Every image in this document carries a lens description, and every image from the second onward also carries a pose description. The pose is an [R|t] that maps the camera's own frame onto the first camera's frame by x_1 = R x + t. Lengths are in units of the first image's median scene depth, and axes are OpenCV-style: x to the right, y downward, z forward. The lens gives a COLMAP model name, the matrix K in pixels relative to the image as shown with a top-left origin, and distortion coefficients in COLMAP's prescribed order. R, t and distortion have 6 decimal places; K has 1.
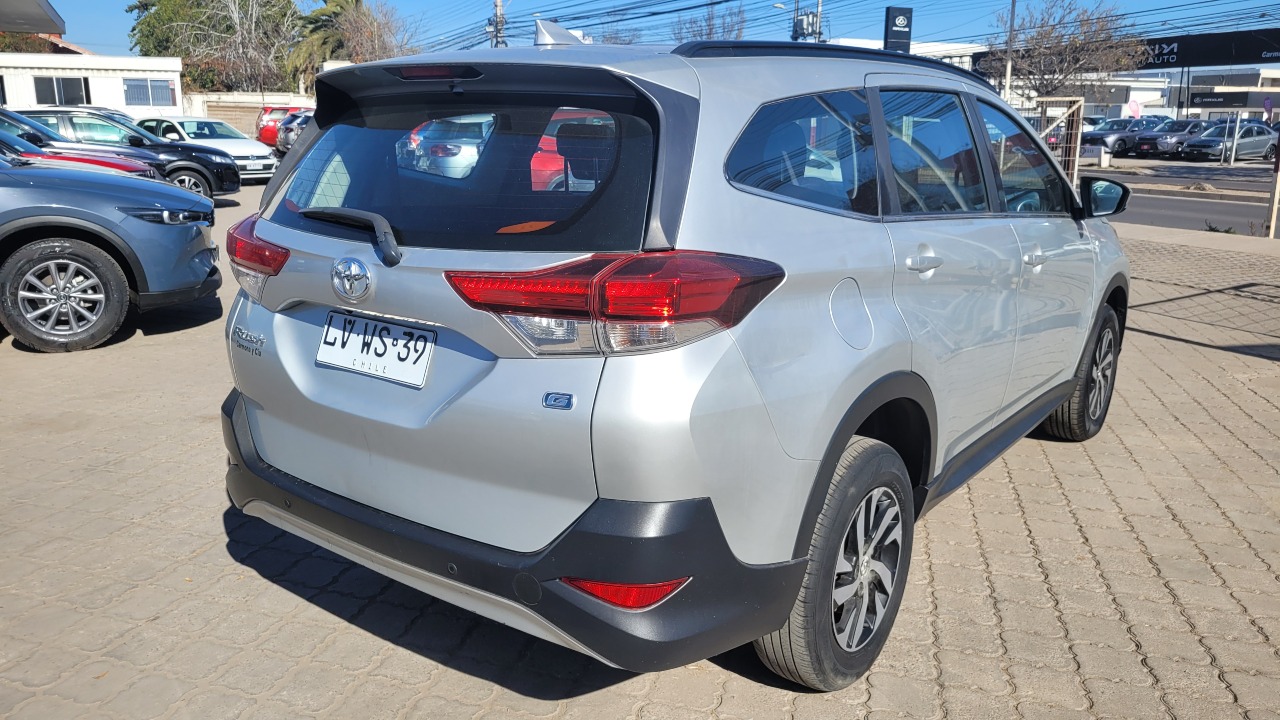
lens RADIAL K [[972.7, 0, 640.0], [0, 972.7, 360.0], [0, 0, 1]] dist [0.072505, -0.084590]
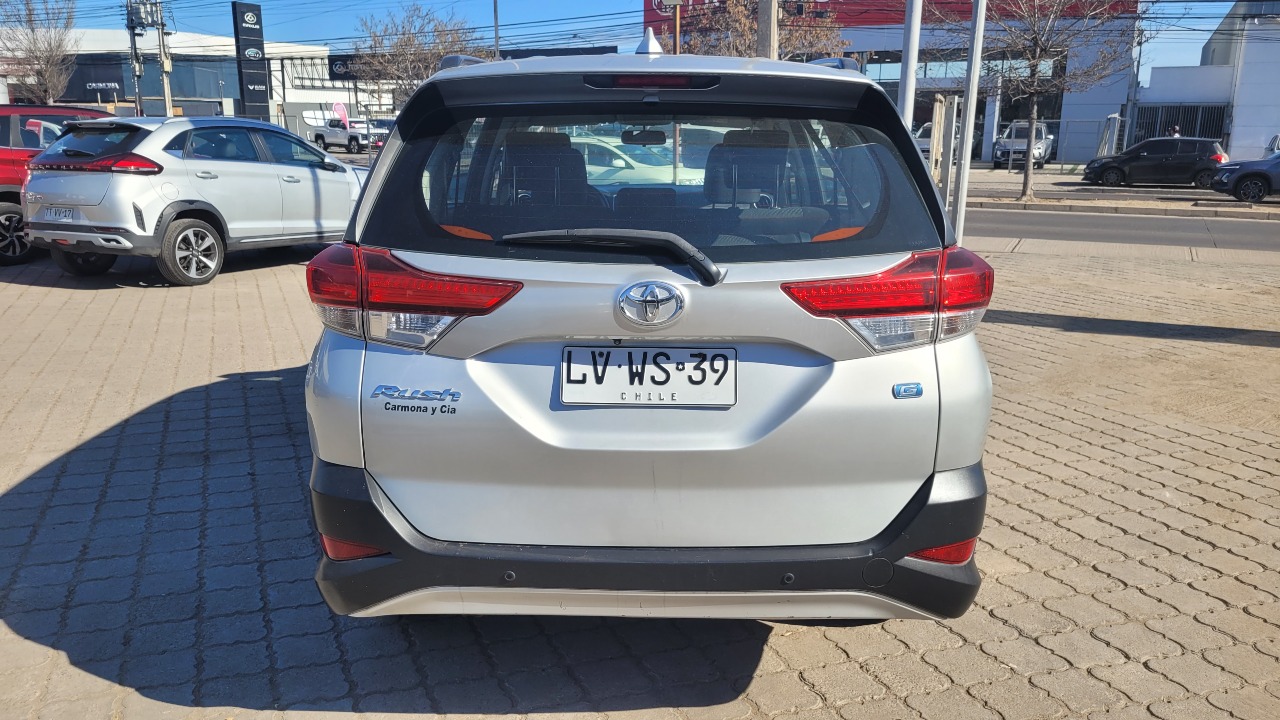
lens RADIAL K [[972.7, 0, 640.0], [0, 972.7, 360.0], [0, 0, 1]] dist [0.072505, -0.084590]
pose [[0.799813, -0.139314, 0.583859, -0.792051], [0.139868, 0.989173, 0.044424, -0.068278], [-0.583726, 0.046132, 0.810639, 0.246353]]
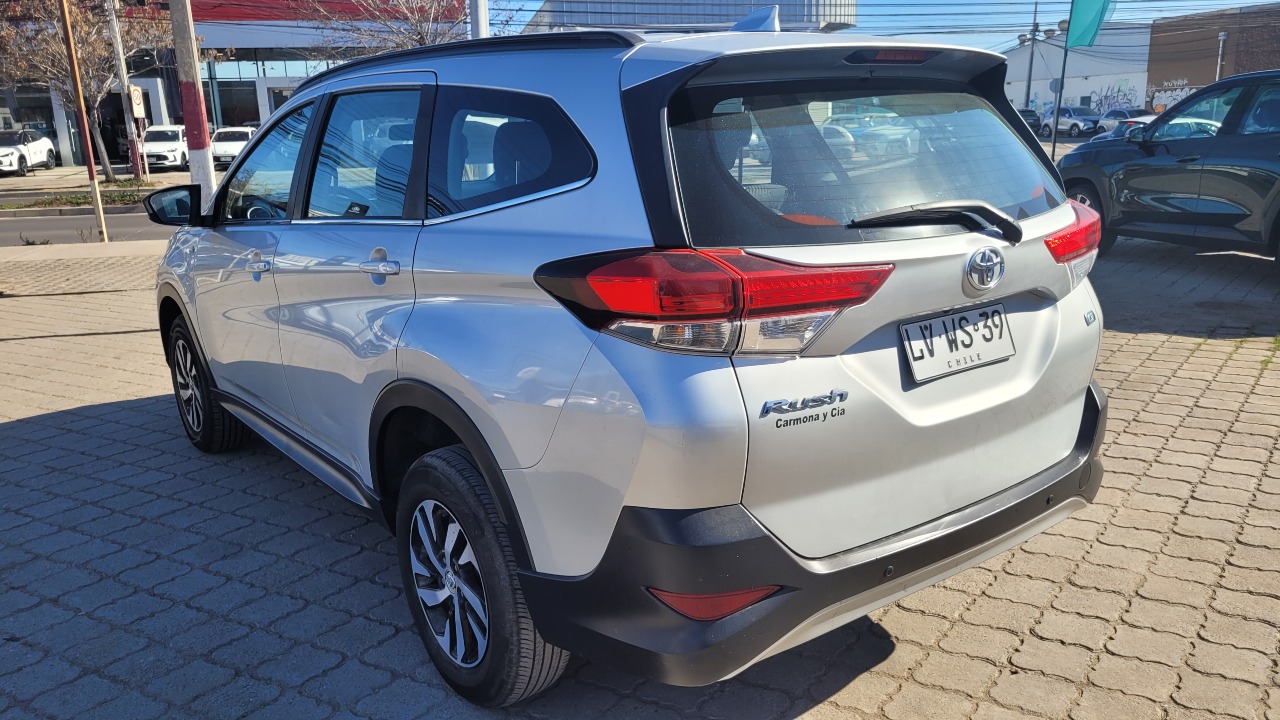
lens RADIAL K [[972.7, 0, 640.0], [0, 972.7, 360.0], [0, 0, 1]] dist [0.072505, -0.084590]
pose [[0.267090, -0.242304, 0.932712, -1.216587], [0.256702, 0.950792, 0.173492, -0.234801], [-0.928852, 0.193091, 0.316147, 0.961003]]
